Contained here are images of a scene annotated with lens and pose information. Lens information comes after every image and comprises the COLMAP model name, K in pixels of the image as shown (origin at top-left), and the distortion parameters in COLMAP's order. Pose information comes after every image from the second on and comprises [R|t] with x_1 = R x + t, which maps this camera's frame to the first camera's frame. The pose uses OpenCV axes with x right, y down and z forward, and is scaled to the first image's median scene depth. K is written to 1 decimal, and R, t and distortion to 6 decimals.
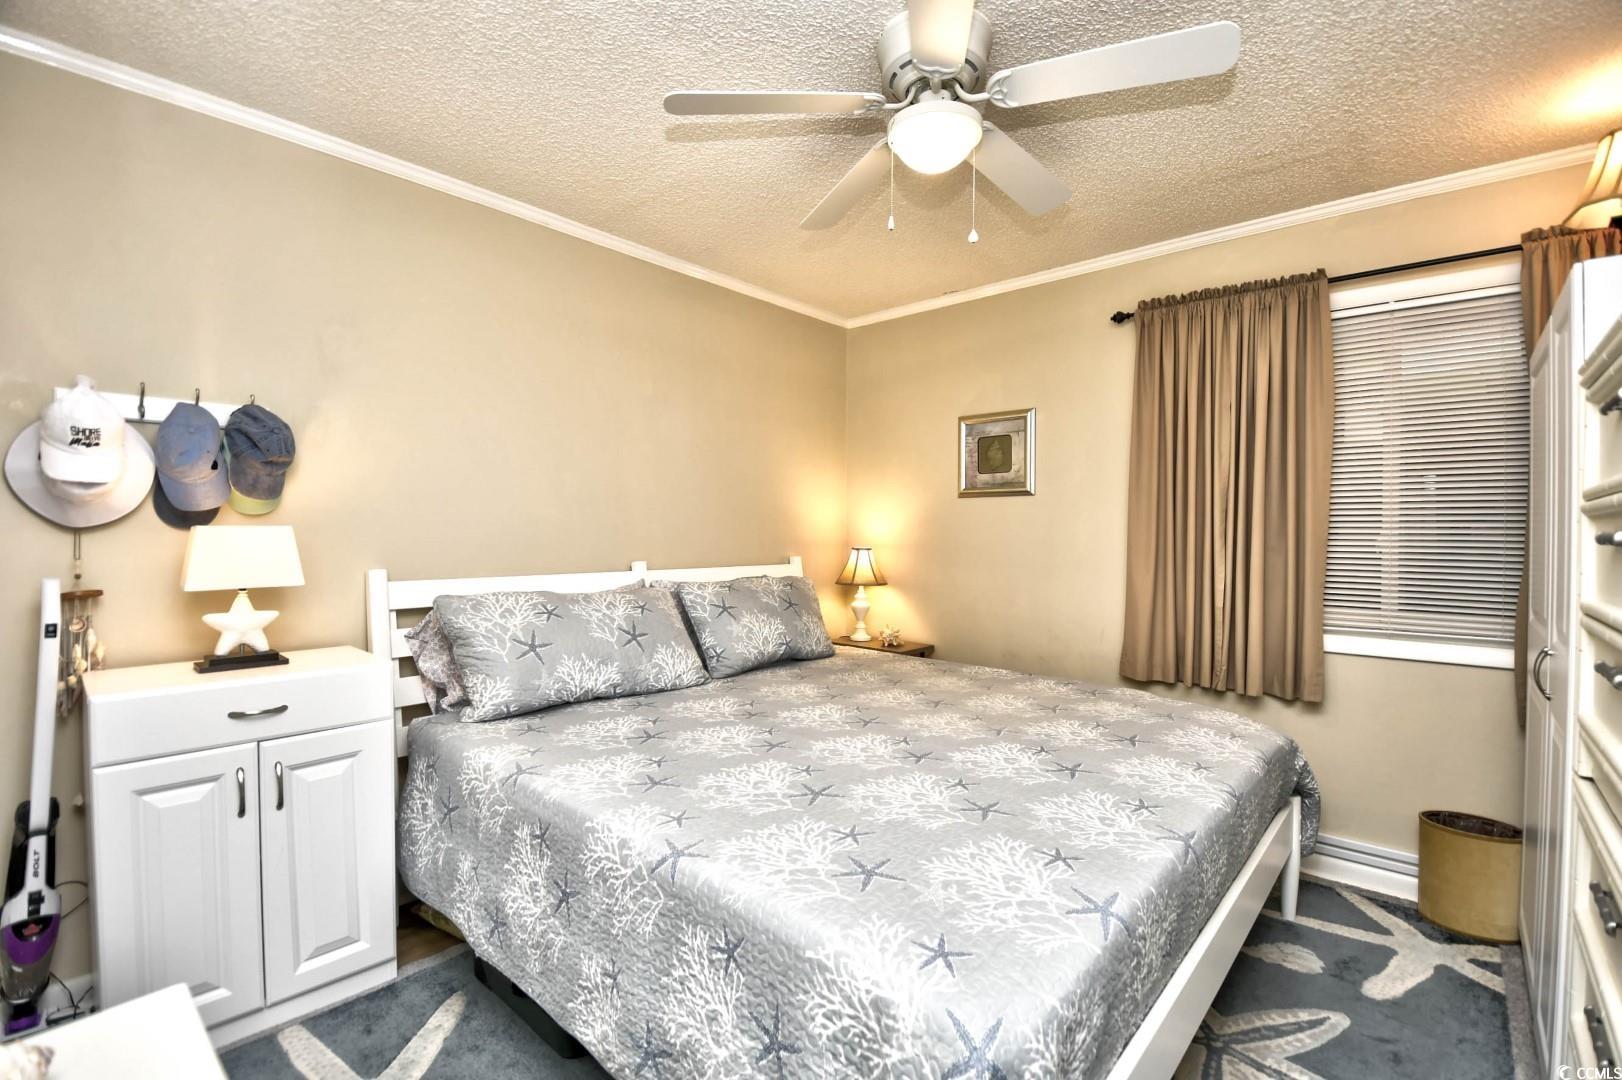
lens RADIAL K [[708.8, 0, 818.1], [0, 708.8, 550.7], [0, 0, 1]] dist [0.002572, -0.014749]
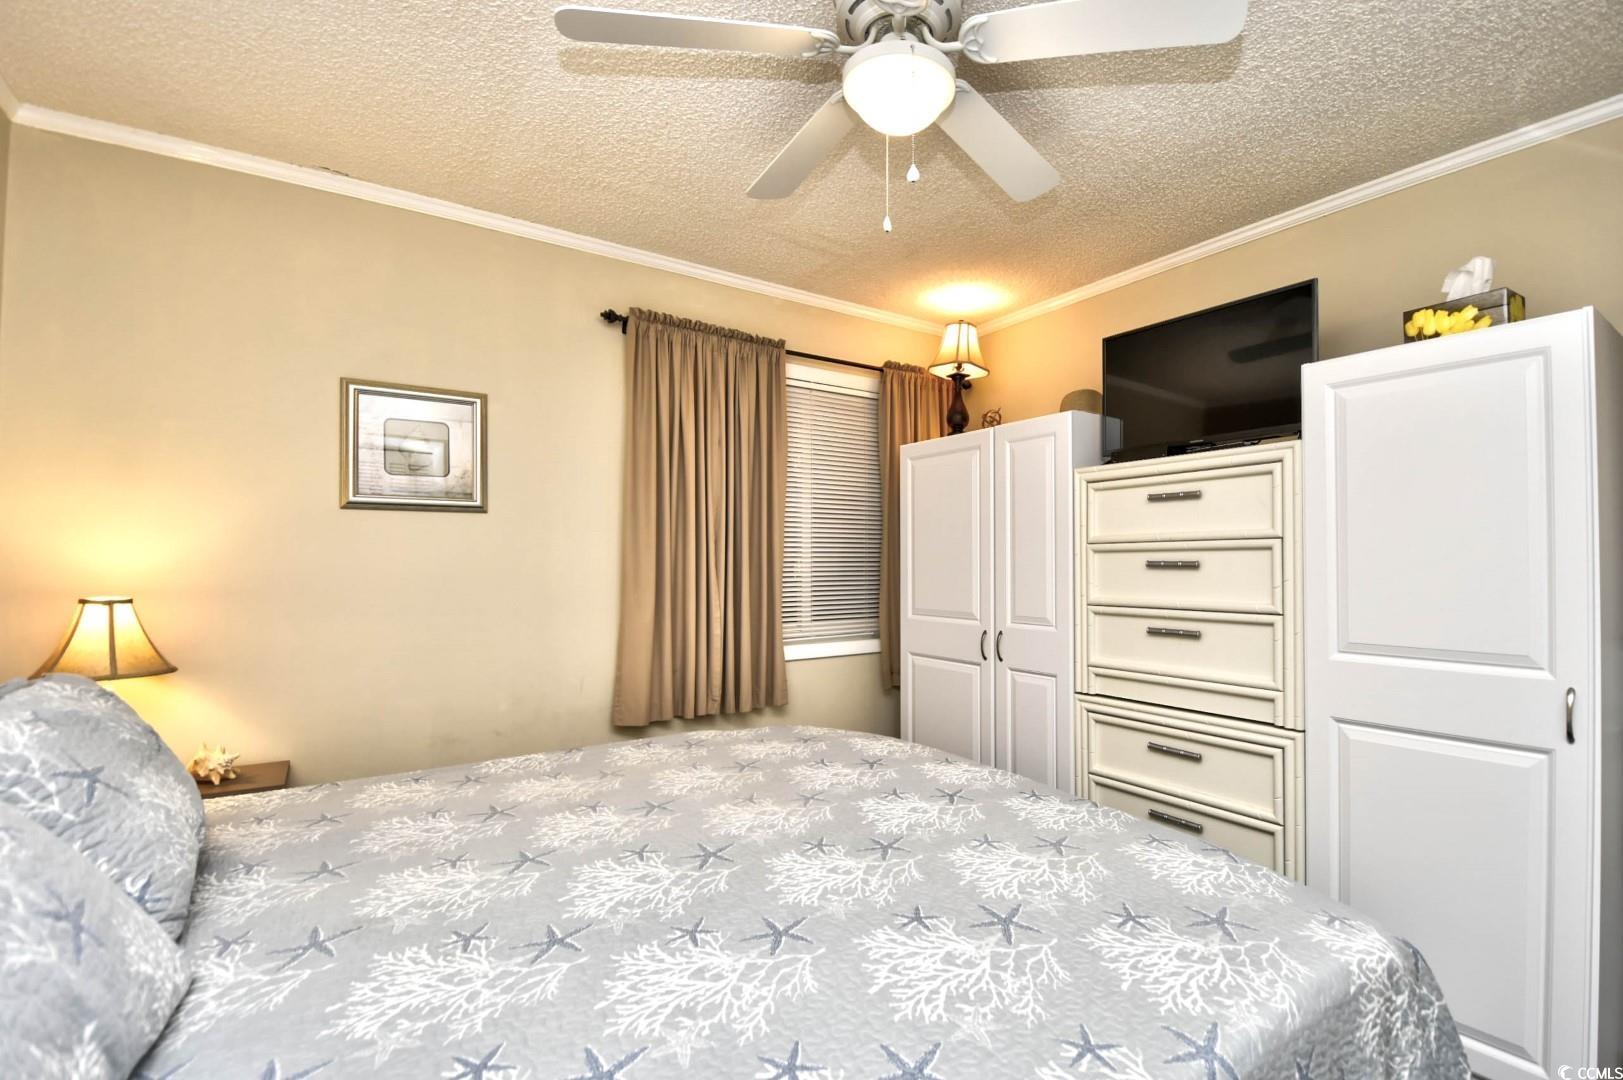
lens RADIAL K [[739.4, 0, 874.9], [0, 739.4, 570.0], [0, 0, 1]] dist [0.001228, 0.000181]
pose [[0.209269, -0.019144, 0.977671, -0.498245], [0.031198, 0.999430, 0.012892, -0.023451], [-0.977360, 0.027804, 0.209747, 0.617945]]
